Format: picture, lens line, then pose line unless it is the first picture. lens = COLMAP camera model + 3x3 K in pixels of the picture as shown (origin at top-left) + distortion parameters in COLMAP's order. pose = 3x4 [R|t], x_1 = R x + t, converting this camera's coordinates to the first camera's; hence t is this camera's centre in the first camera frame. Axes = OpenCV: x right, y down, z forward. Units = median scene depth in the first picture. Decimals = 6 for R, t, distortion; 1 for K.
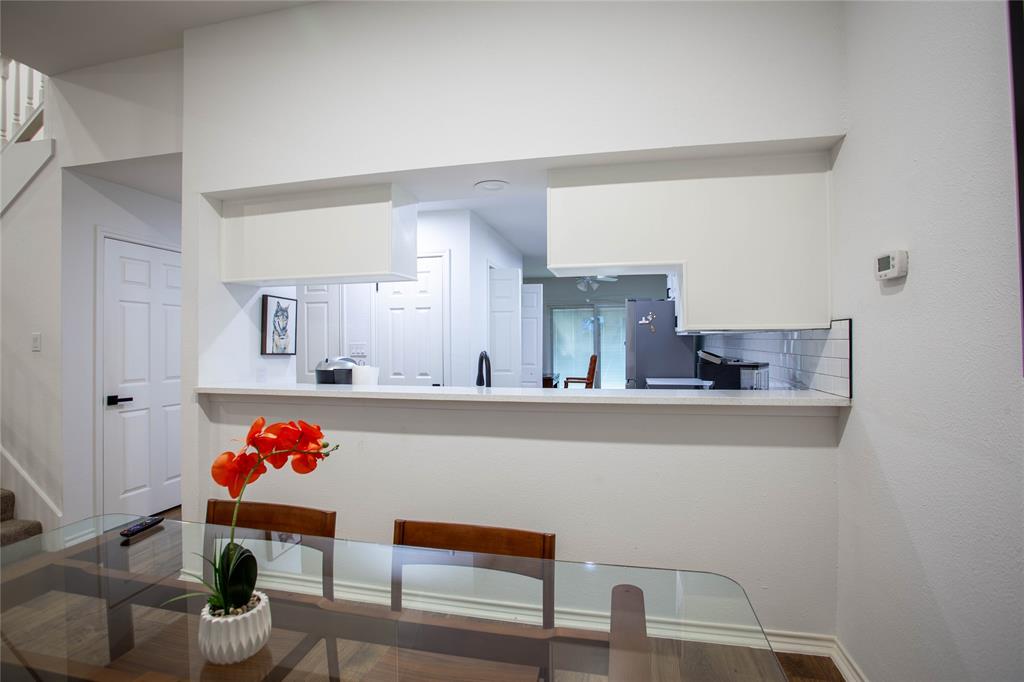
lens RADIAL K [[501.1, 0, 507.1], [0, 501.1, 339.0], [0, 0, 1]] dist [-0.081691, 0.041189]
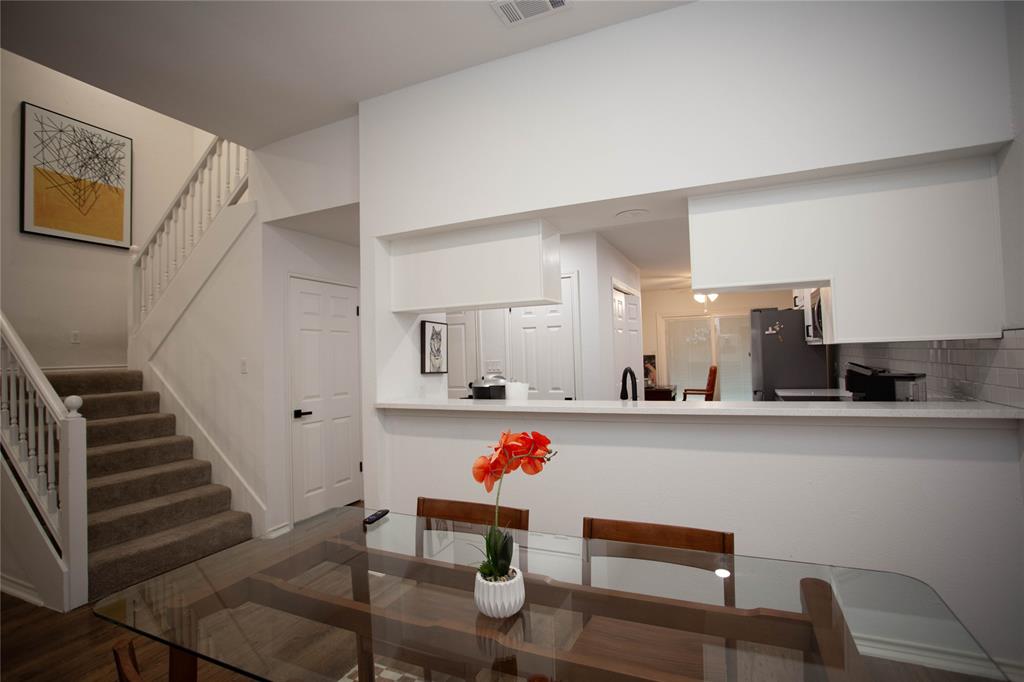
lens RADIAL K [[501.1, 0, 507.1], [0, 501.1, 339.0], [0, 0, 1]] dist [-0.081691, 0.041189]
pose [[0.980420, -0.028656, -0.194822, -0.082313], [0.023964, 0.999364, -0.026402, -0.013064], [0.195455, 0.021216, 0.980483, -0.092472]]
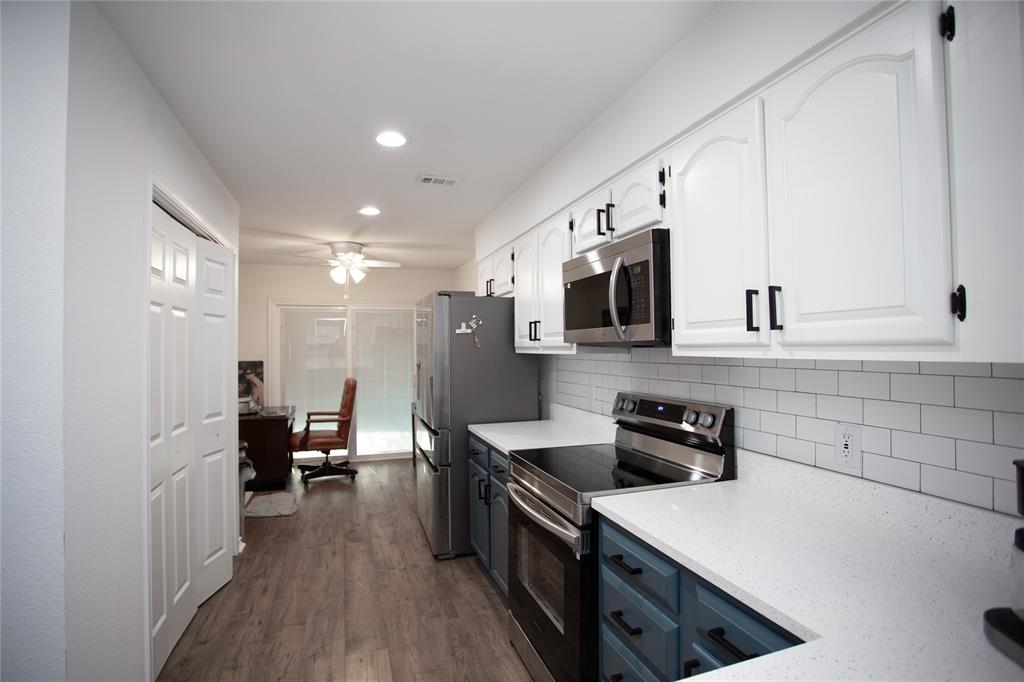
lens RADIAL K [[501.1, 0, 507.1], [0, 501.1, 339.0], [0, 0, 1]] dist [-0.081691, 0.041189]
pose [[0.853586, 0.006935, 0.520906, 0.007821], [0.002848, 0.999834, -0.017977, -0.023373], [-0.520945, 0.016828, 0.853424, 0.789862]]
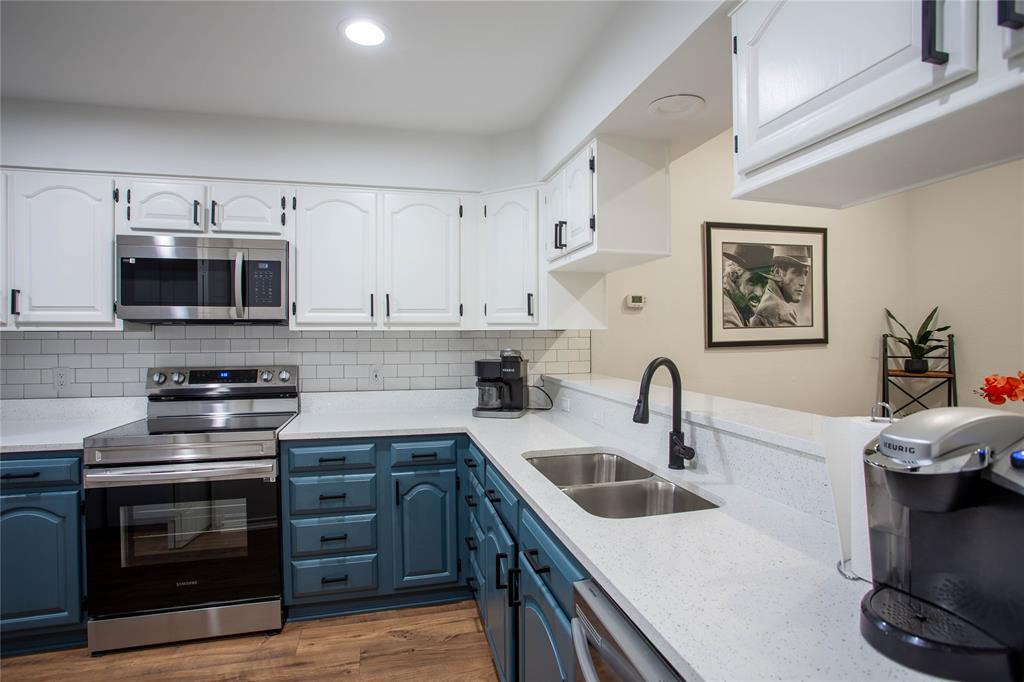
lens RADIAL K [[501.1, 0, 507.1], [0, 501.1, 339.0], [0, 0, 1]] dist [-0.081691, 0.041189]
pose [[-0.451977, -0.003558, 0.892023, -0.476325], [0.003107, 0.999980, 0.005563, -0.000227], [-0.892024, 0.005286, -0.451956, 1.277085]]
